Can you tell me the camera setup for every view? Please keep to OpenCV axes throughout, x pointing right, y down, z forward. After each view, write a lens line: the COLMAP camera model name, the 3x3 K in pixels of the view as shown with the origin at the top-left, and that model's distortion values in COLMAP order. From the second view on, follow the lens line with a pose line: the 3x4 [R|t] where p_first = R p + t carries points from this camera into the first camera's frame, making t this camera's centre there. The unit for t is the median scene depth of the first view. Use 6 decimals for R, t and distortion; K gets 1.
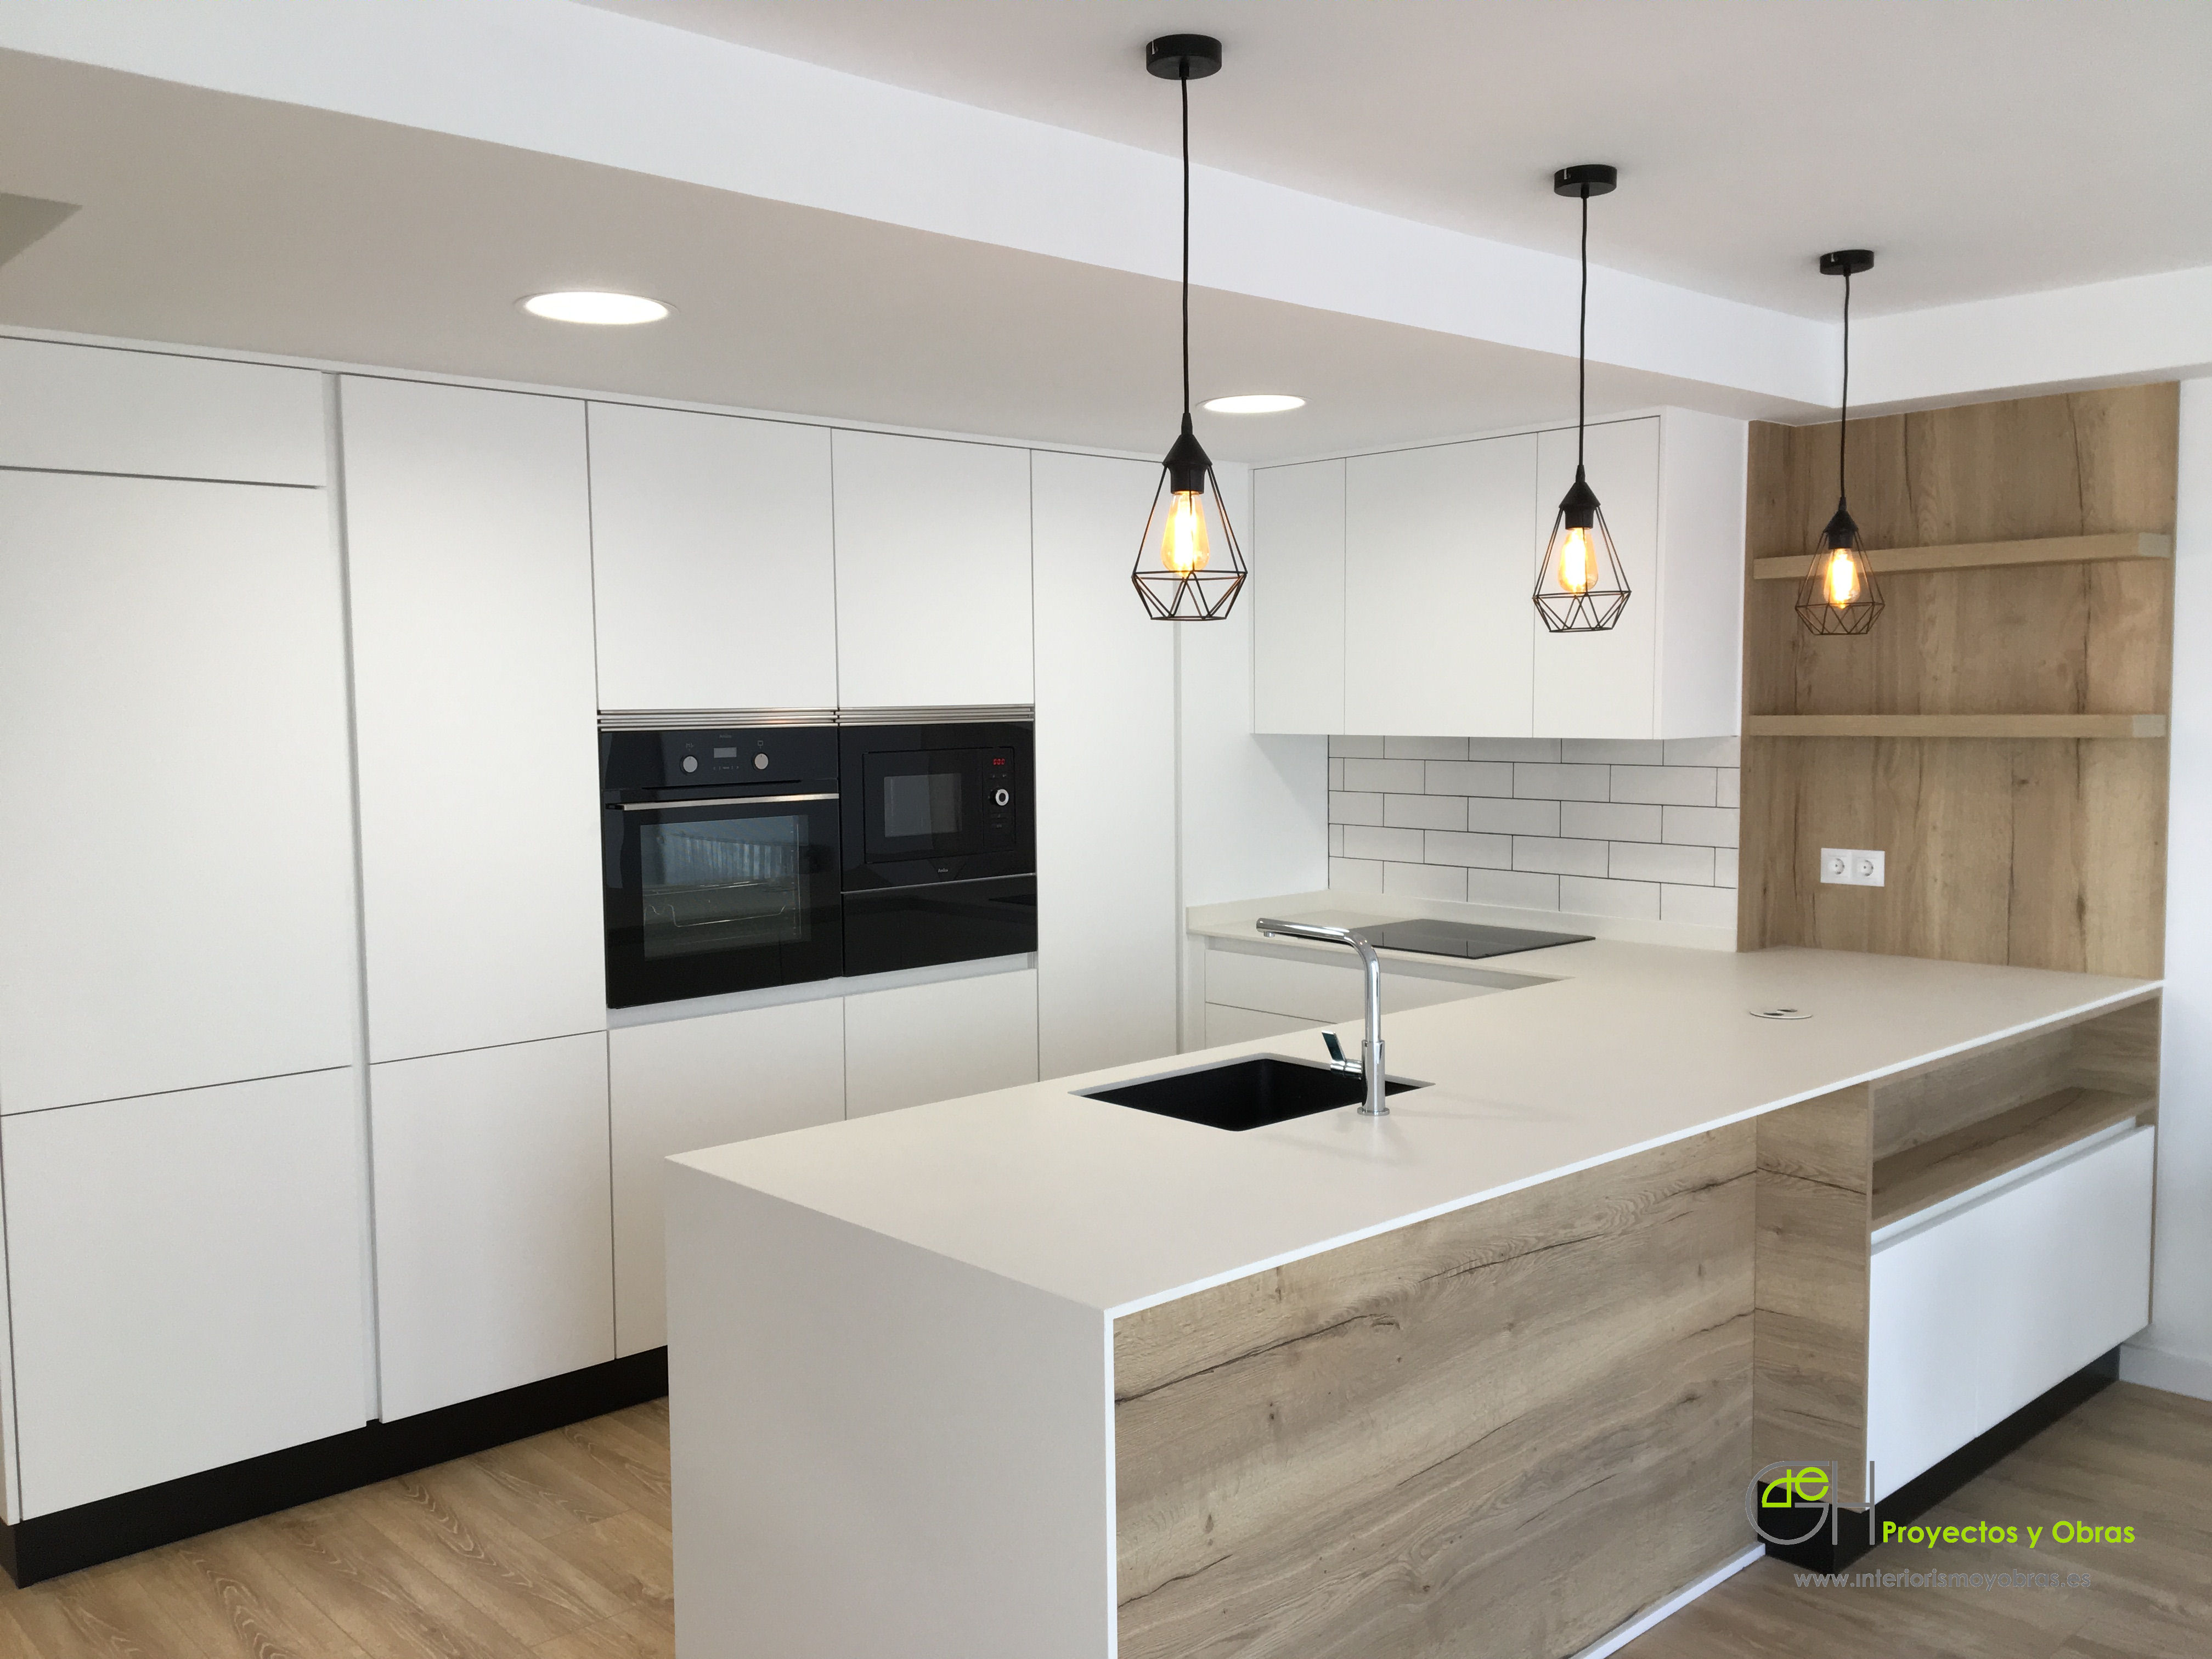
lens RADIAL K [[1876.8, 0, 1106.0], [0, 1876.8, 829.5], [0, 0, 1]] dist [0.002017, -0.000584]
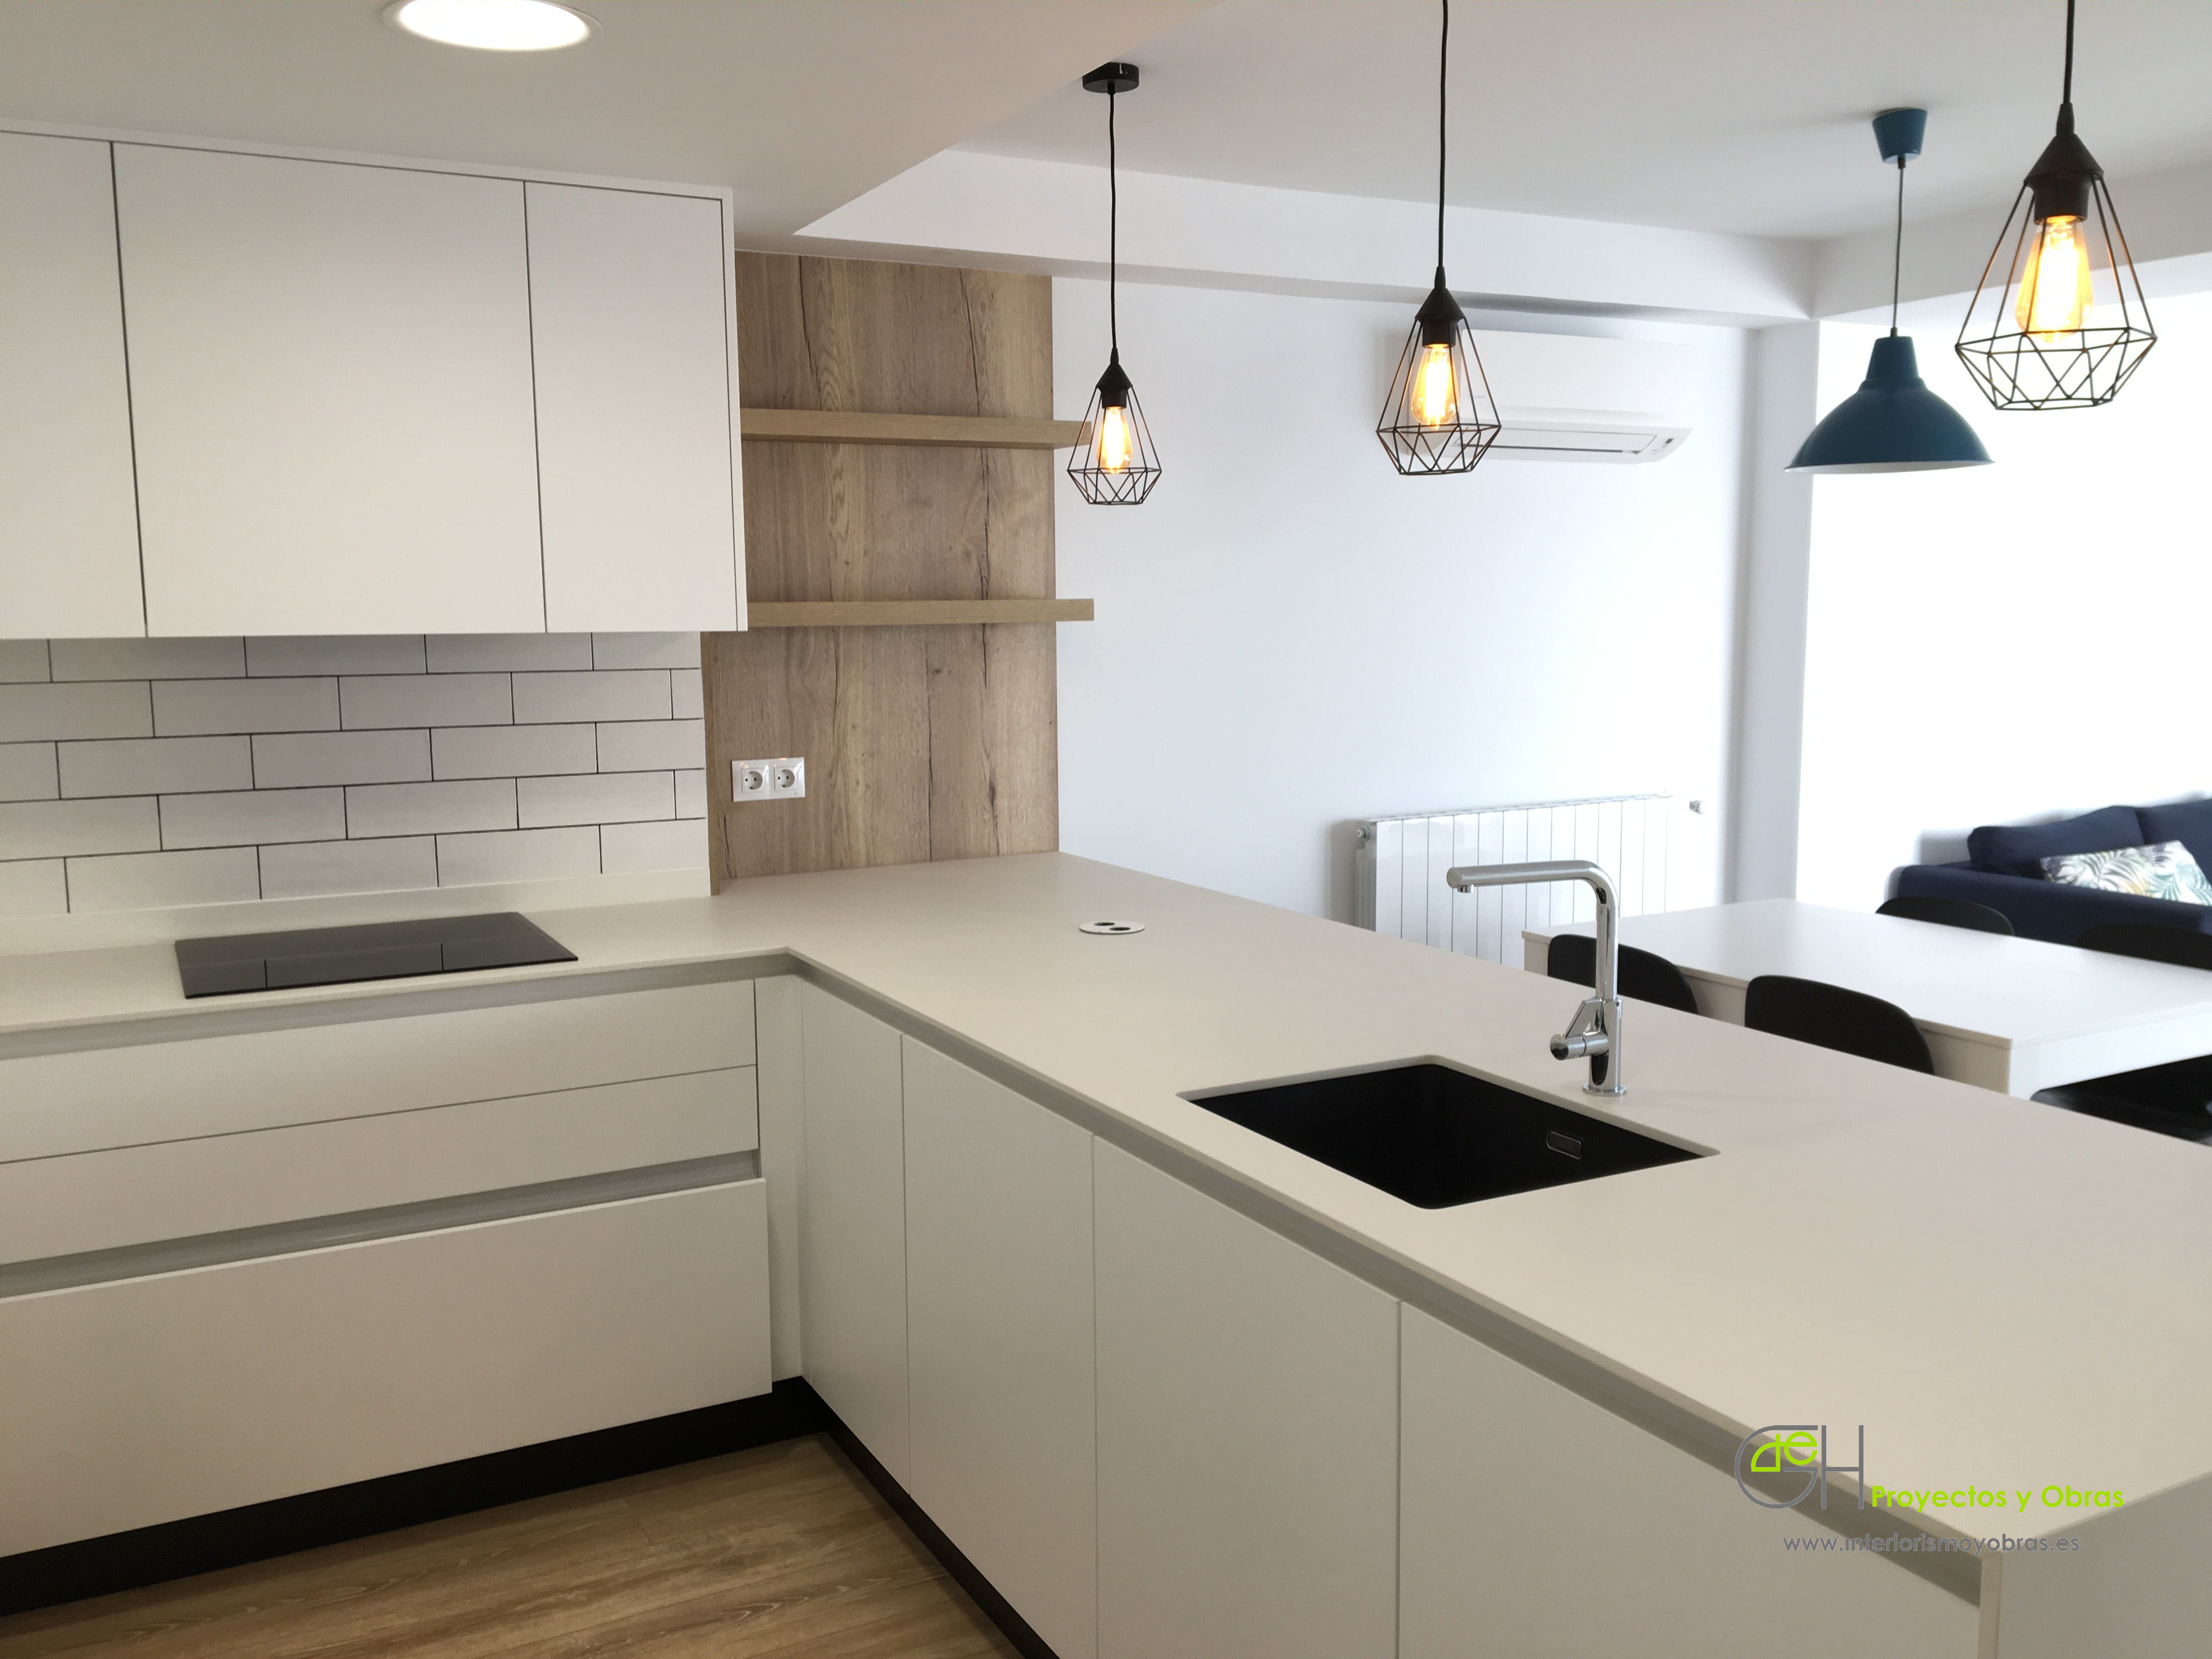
lens RADIAL K [[1866.9, 0, 1106.0], [0, 1866.9, 829.5], [0, 0, 1]] dist [0.088165, 0.001701]
pose [[0.255149, -0.111053, 0.960503, -0.416539], [0.077634, 0.992528, 0.094133, -0.027688], [-0.963780, 0.050550, 0.261864, 0.649846]]
